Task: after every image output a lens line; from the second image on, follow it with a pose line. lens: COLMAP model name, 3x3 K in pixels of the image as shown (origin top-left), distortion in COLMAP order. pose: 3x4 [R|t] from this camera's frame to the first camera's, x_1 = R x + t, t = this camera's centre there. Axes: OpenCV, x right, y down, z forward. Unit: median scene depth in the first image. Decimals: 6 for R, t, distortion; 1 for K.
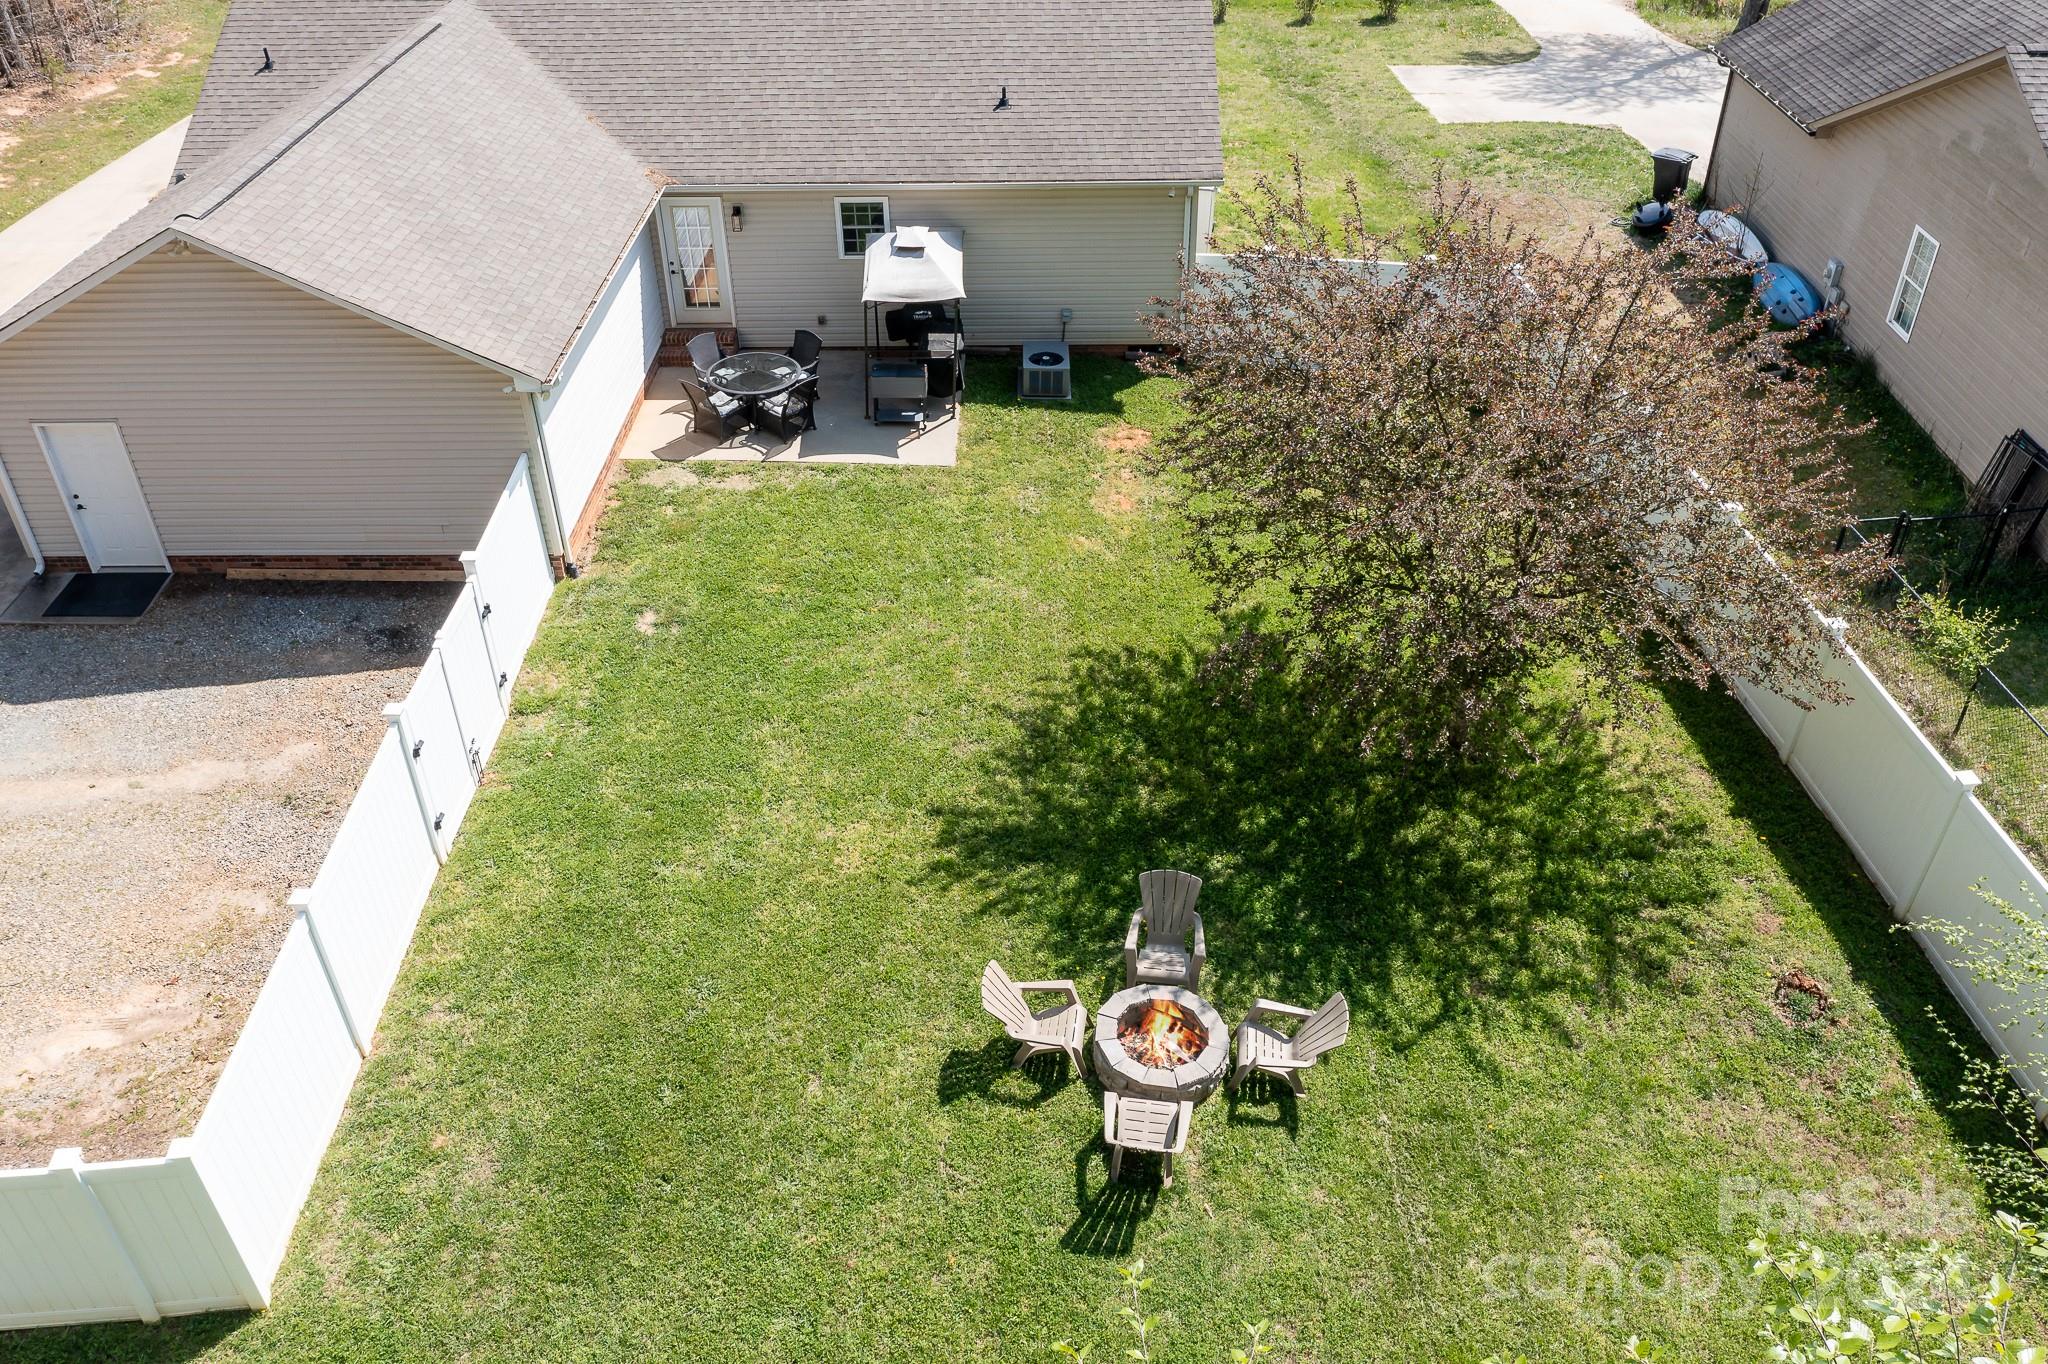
lens RADIAL K [[1643.0, 0, 1053.9], [0, 1643.0, 682.1], [0, 0, 1]] dist [-0.012405, -0.000266]
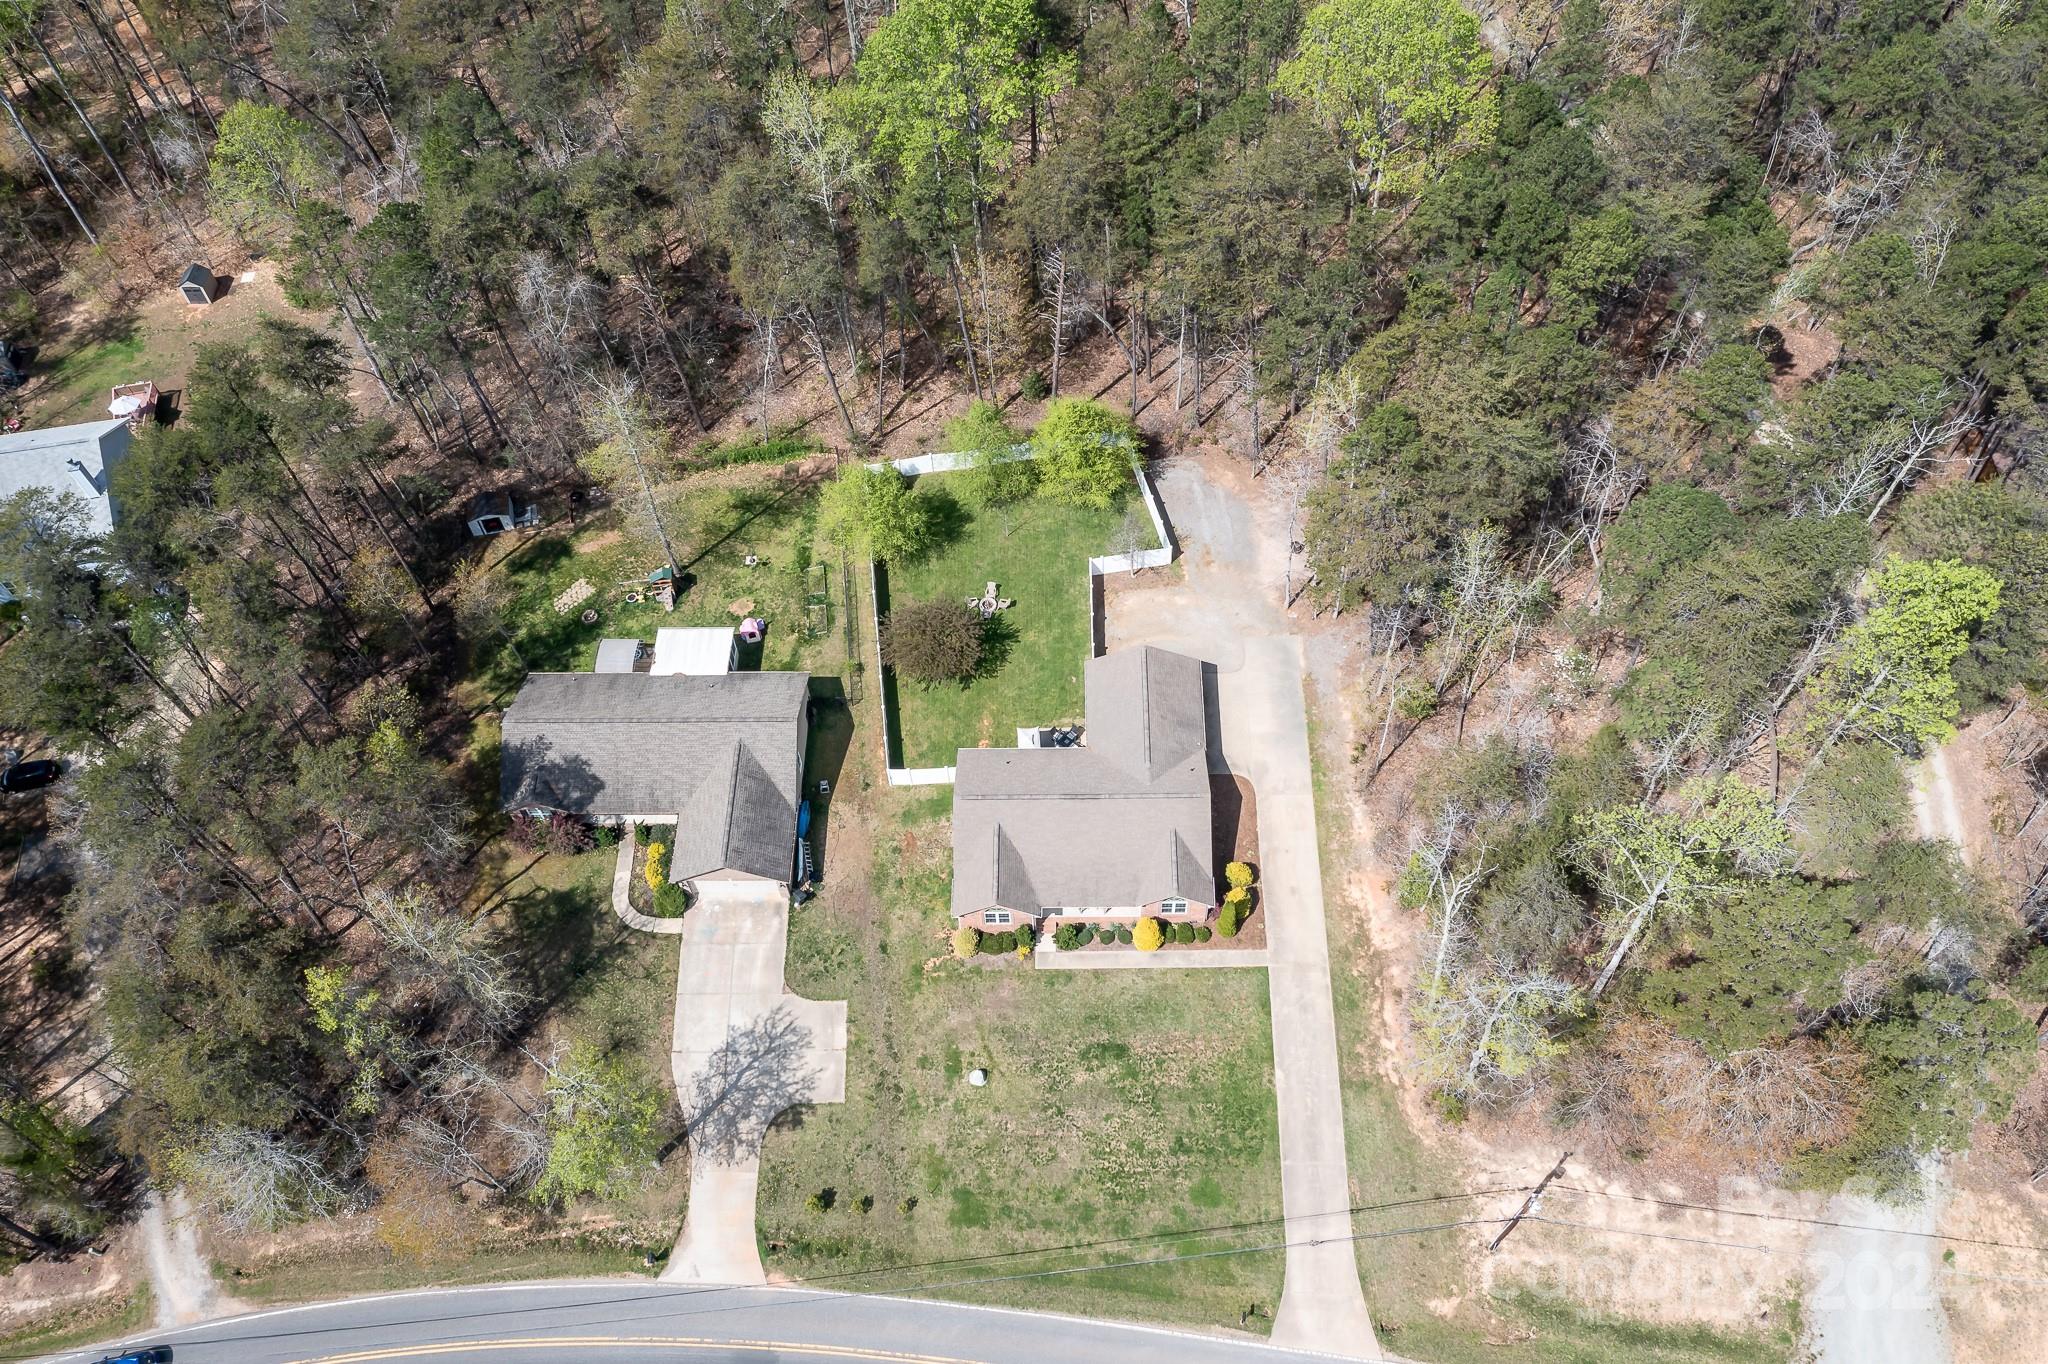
lens RADIAL K [[1583.9, 0, 1034.8], [0, 1583.9, 710.7], [0, 0, 1]] dist [-0.003518, -0.000441]
pose [[-0.999268, 0.018428, 0.033523, -0.321779], [0.032261, -0.064965, 0.997366, -5.885925], [0.020557, 0.997717, 0.064323, 0.829258]]
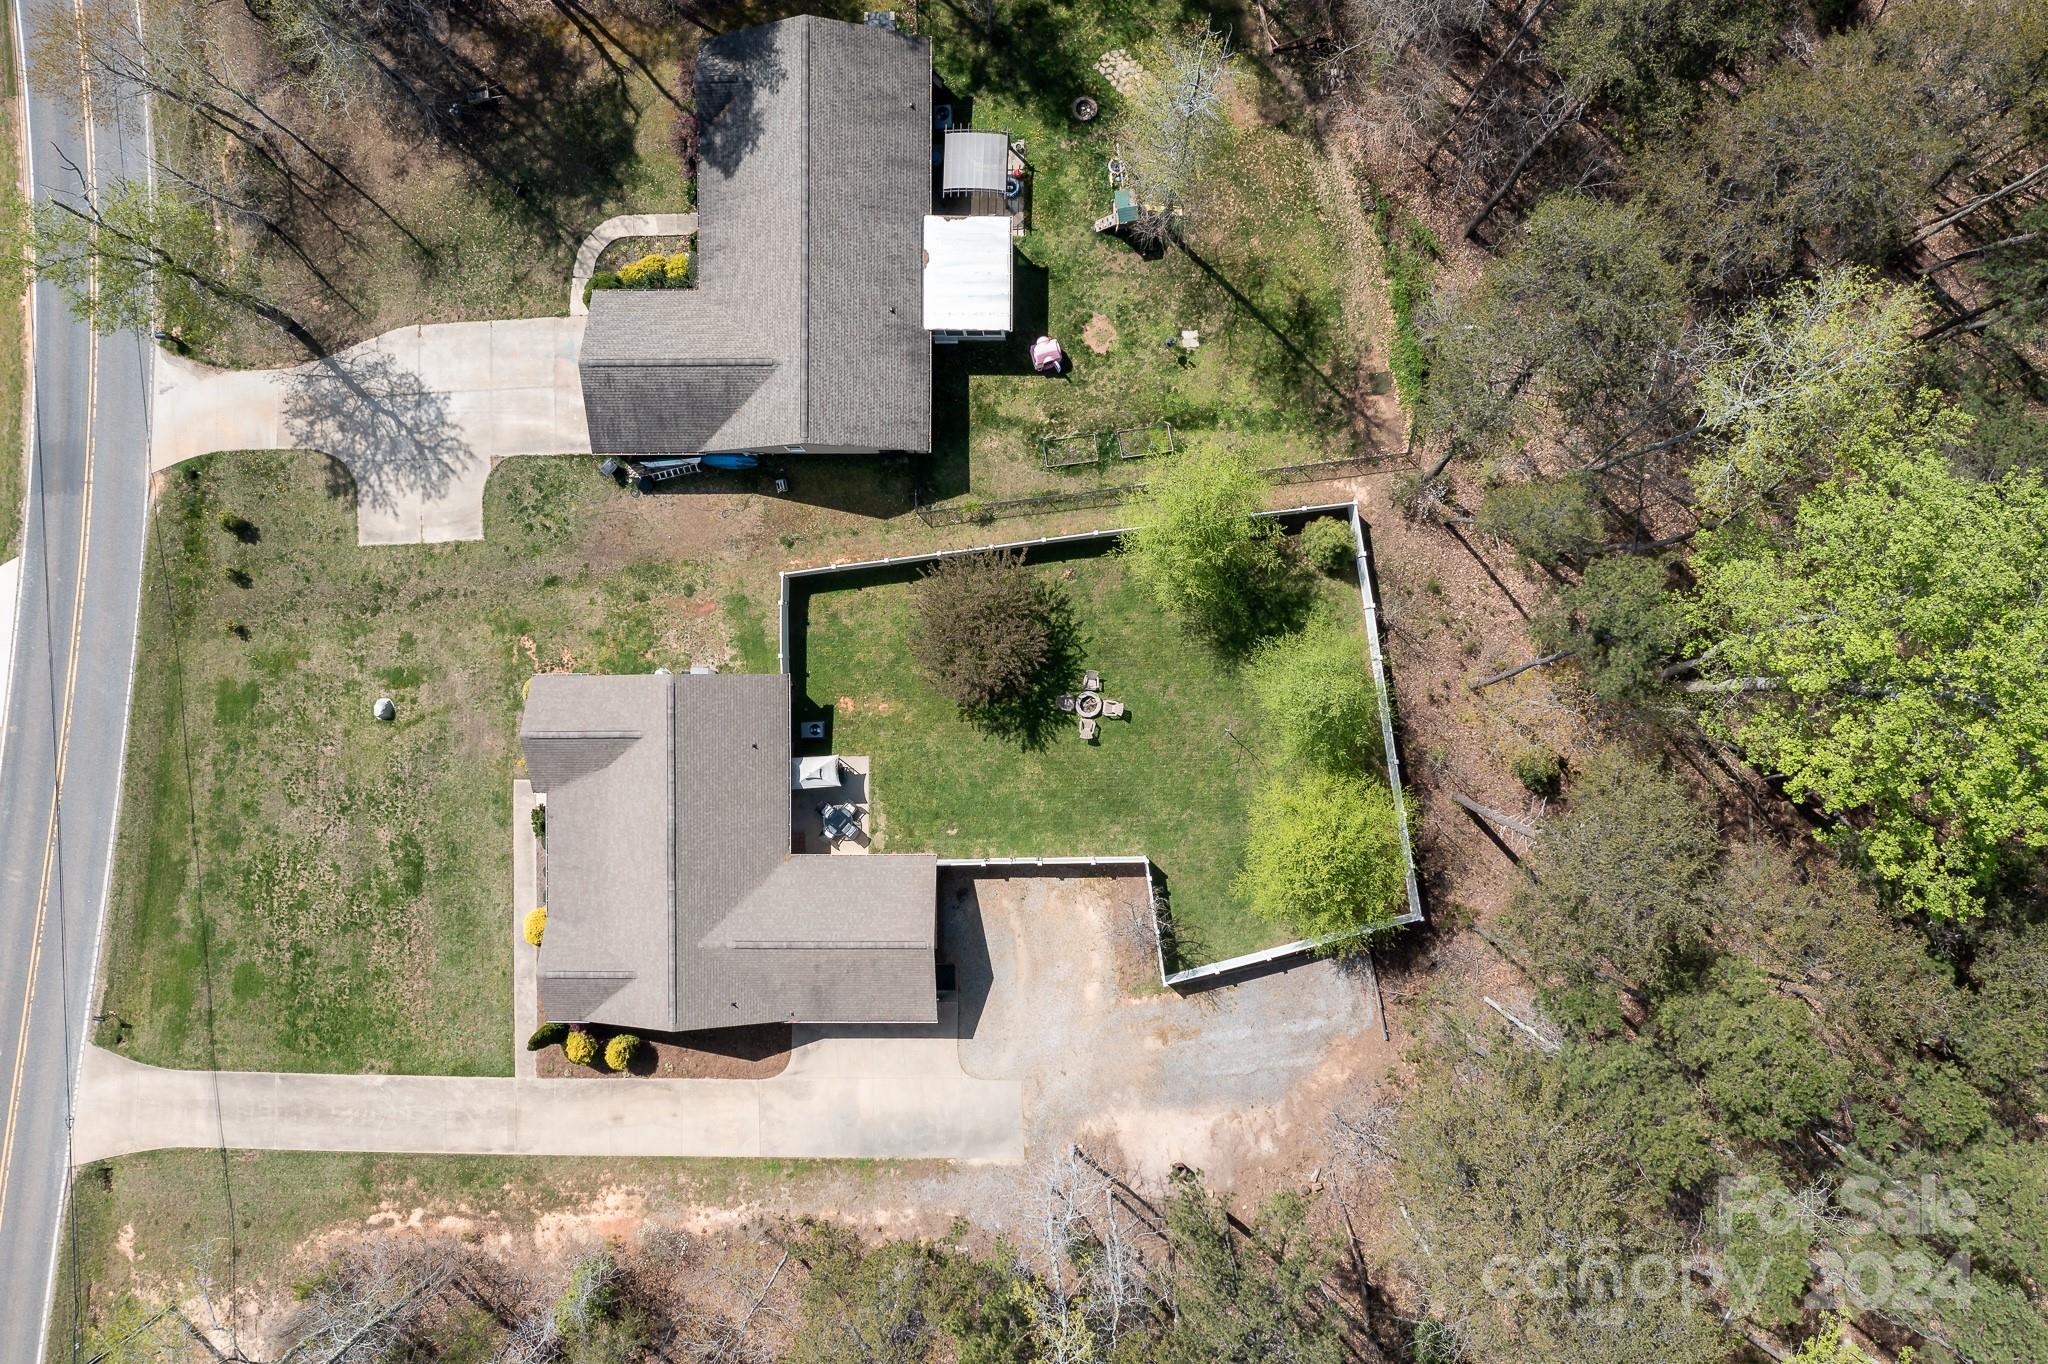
lens RADIAL K [[1583.9, 0, 1034.8], [0, 1583.9, 710.7], [0, 0, 1]] dist [-0.003518, -0.000441]
pose [[-0.007142, -0.999925, 0.009916, -0.003172], [0.605245, 0.003571, 0.796031, -3.142847], [-0.796007, 0.011687, 0.605175, -1.534249]]
